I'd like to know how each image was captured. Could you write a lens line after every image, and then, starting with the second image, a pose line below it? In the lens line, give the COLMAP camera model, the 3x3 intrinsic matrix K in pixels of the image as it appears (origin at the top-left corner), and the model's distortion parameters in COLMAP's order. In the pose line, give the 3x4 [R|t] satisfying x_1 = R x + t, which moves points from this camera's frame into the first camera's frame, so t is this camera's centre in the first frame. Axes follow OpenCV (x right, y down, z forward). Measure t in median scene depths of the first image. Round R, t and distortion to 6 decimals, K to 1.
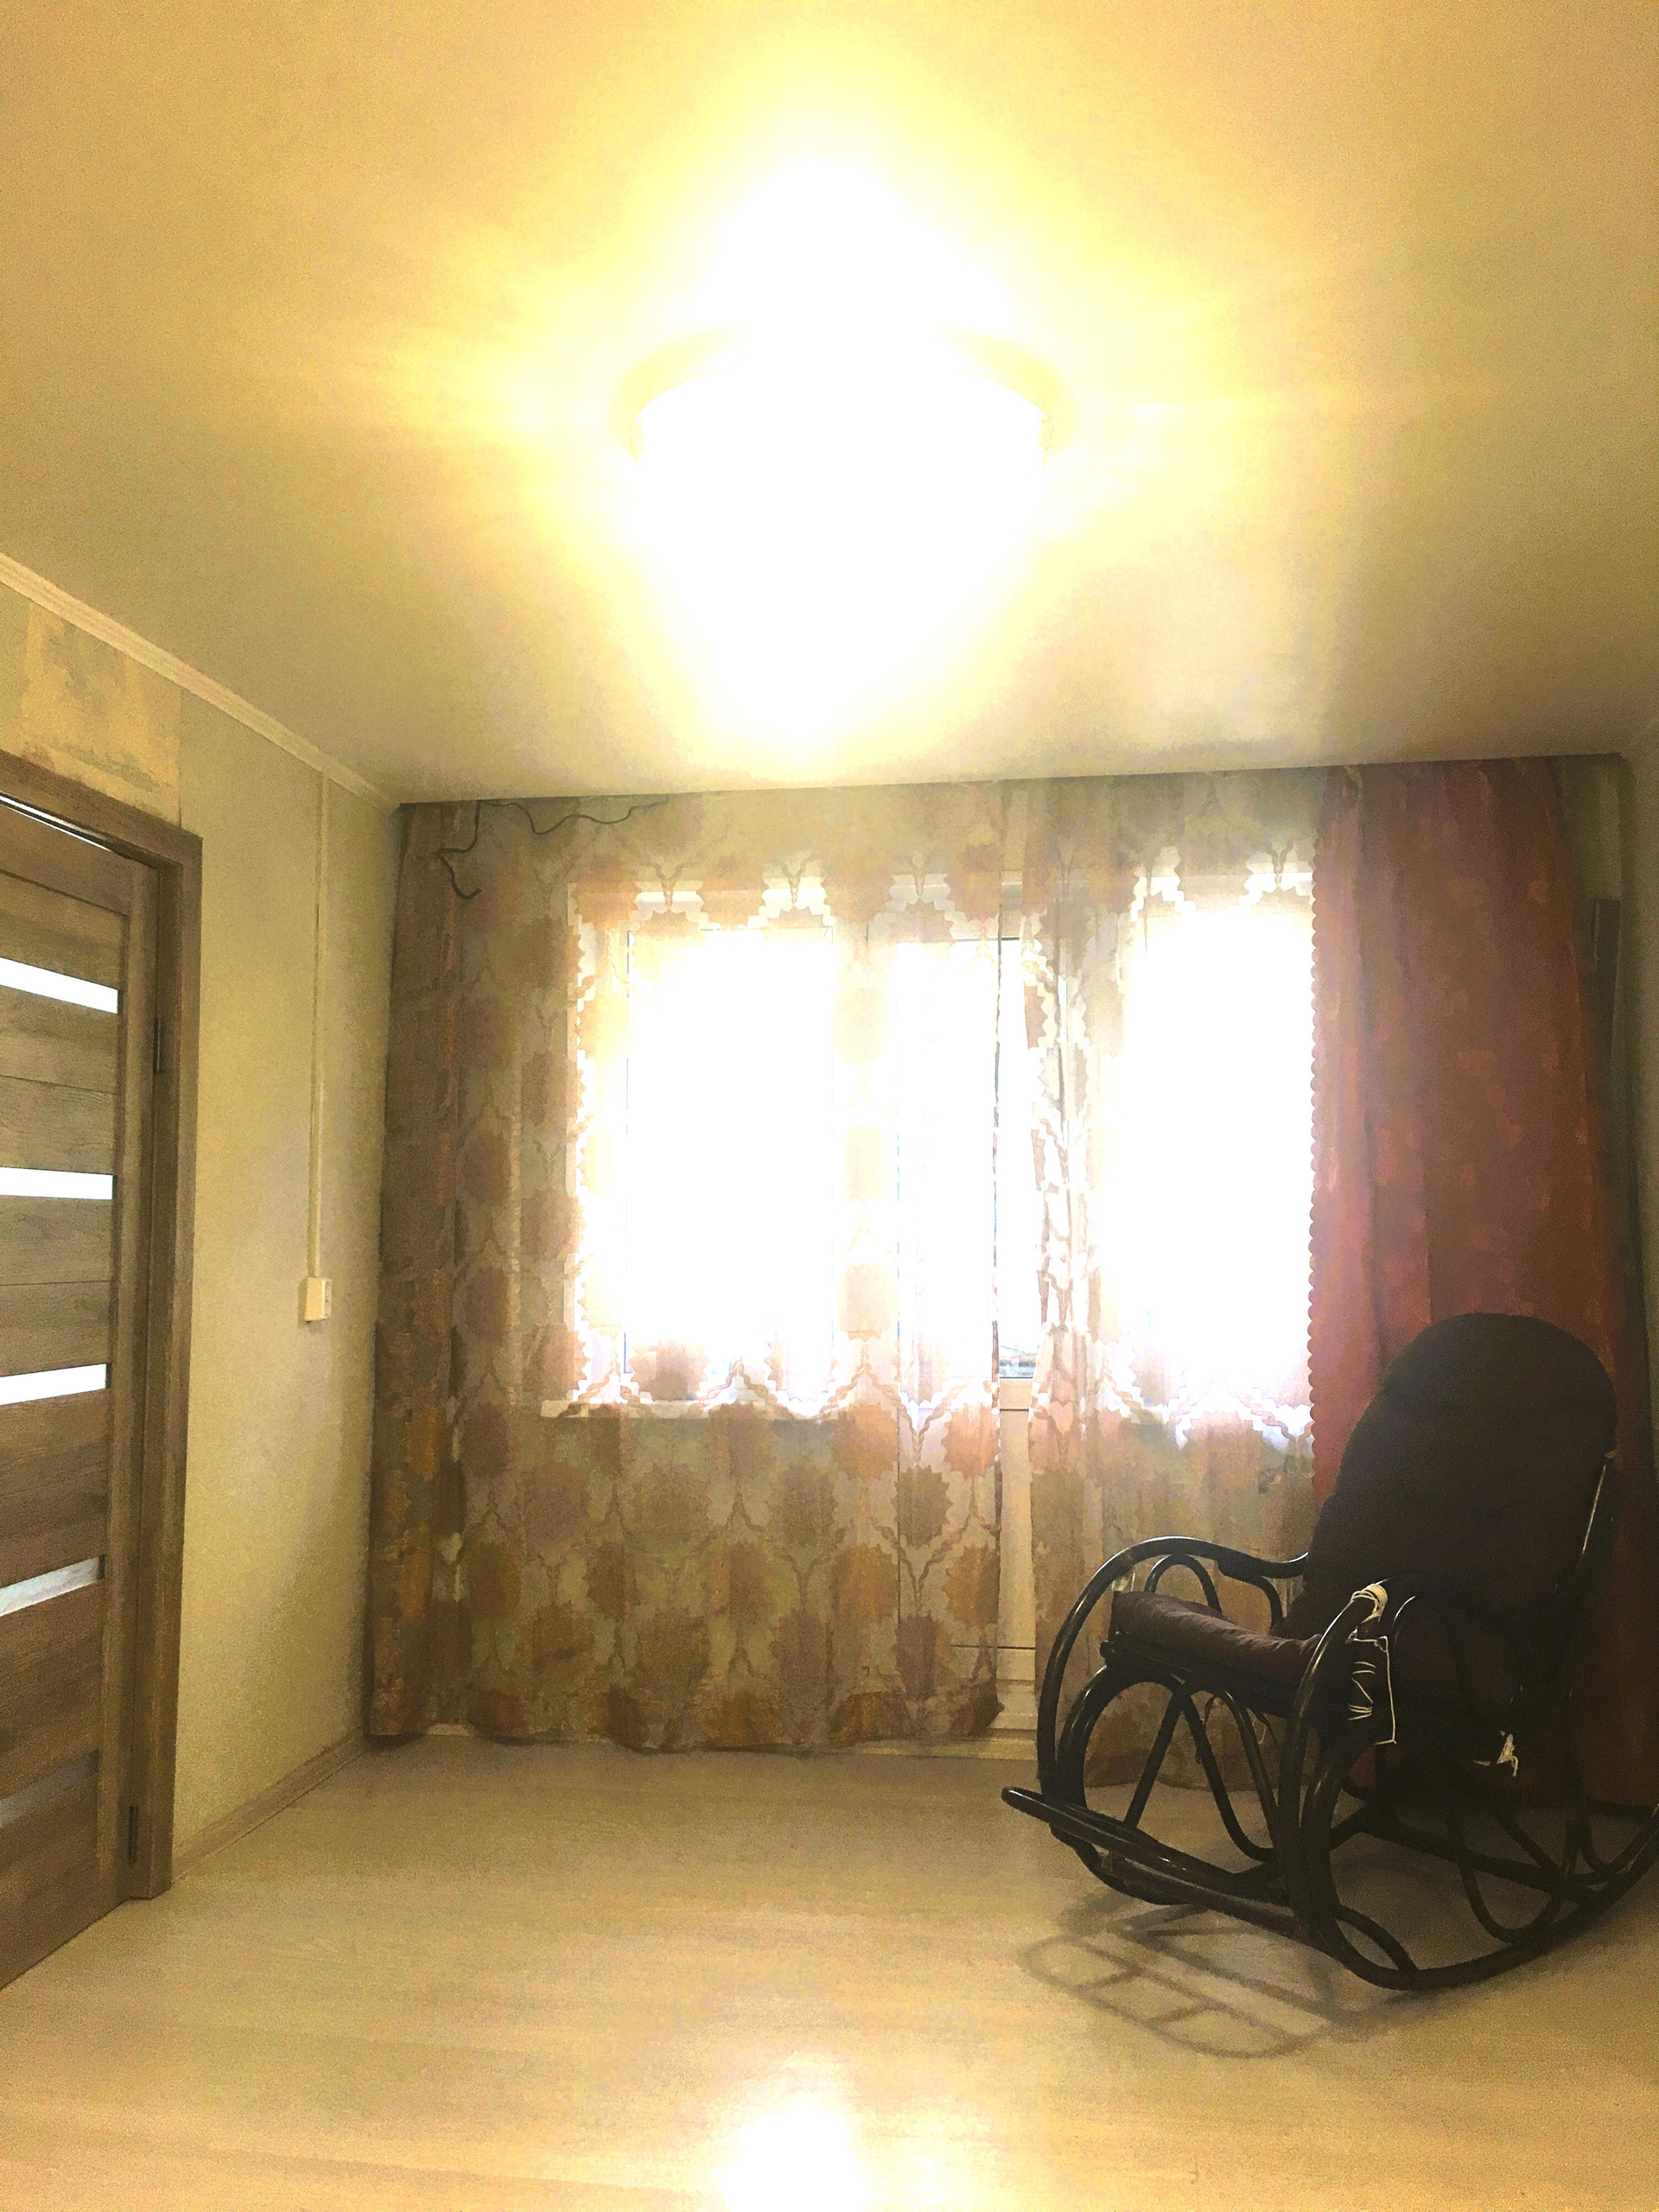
lens RADIAL K [[1900.6, 0, 835.2], [0, 1900.6, 1103.7], [0, 0, 1]] dist [0.058089, -0.063697]
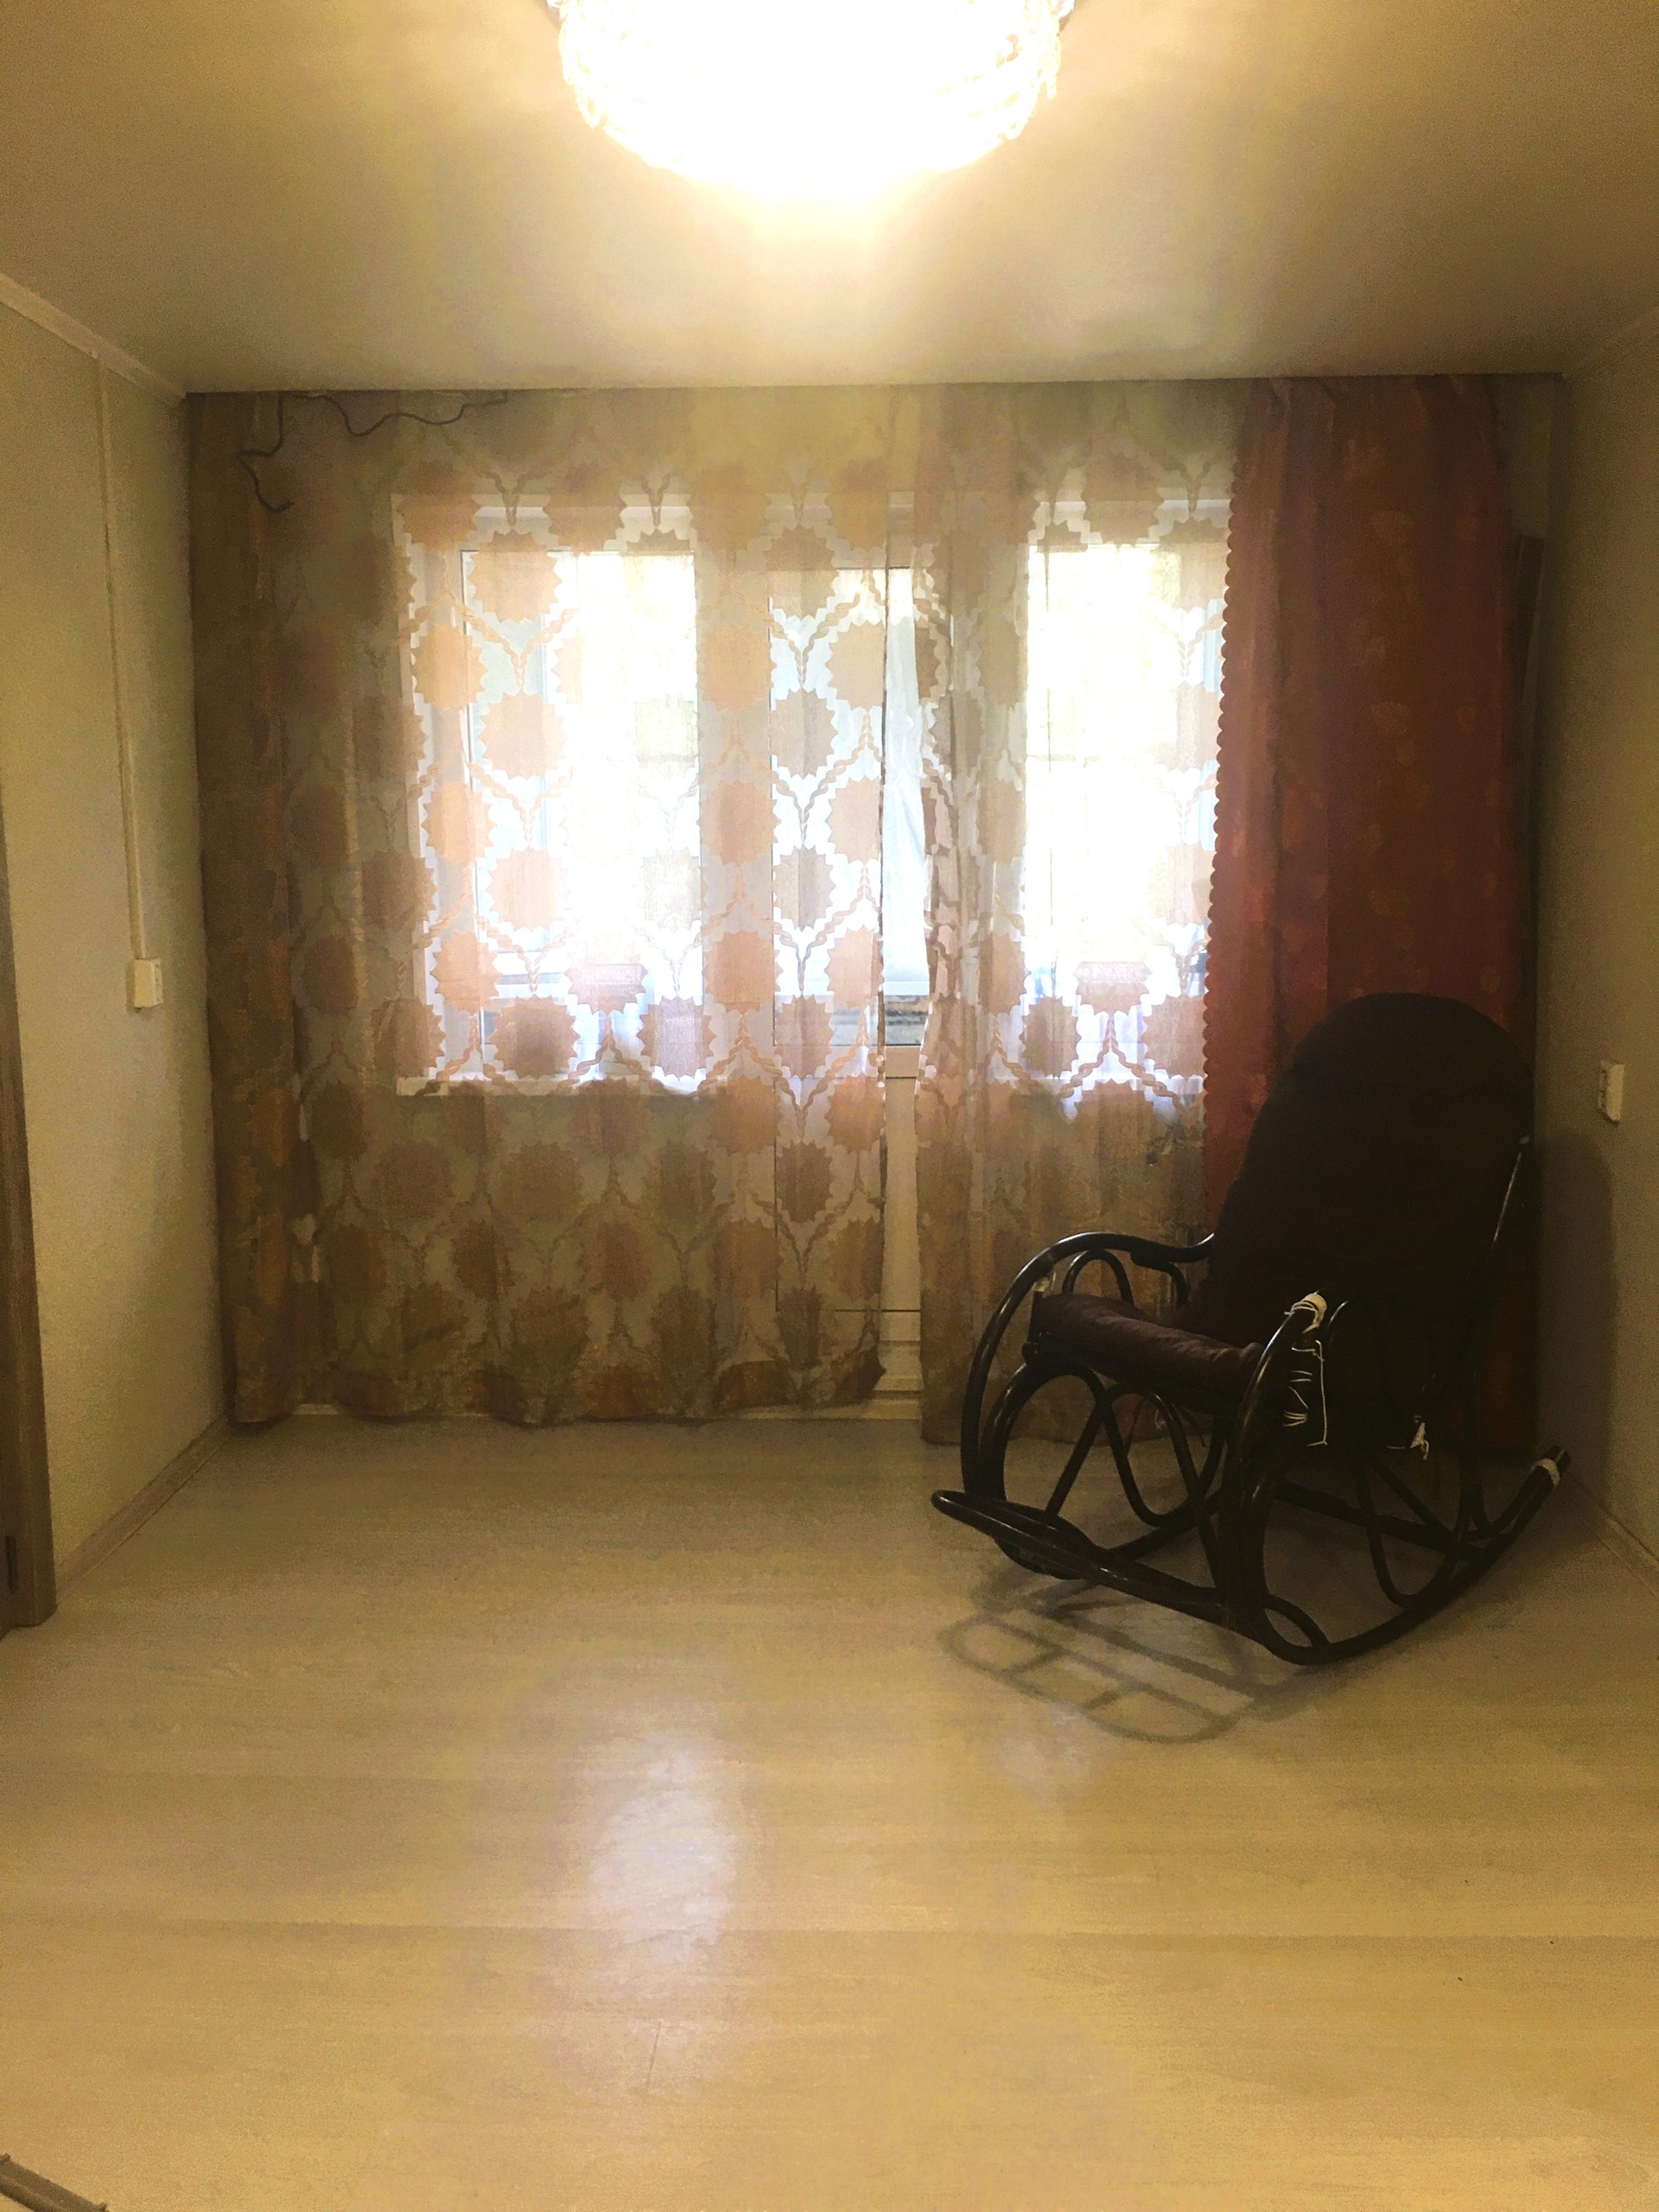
lens RADIAL K [[1900.6, 0, 822.6], [0, 1900.6, 1114.6], [0, 0, 1]] dist [0.058089, -0.063697]
pose [[0.992732, -0.024151, 0.117898, -0.059353], [-0.003879, 0.972727, 0.231921, -0.047264], [-0.120284, -0.230692, 0.965563, 0.068095]]
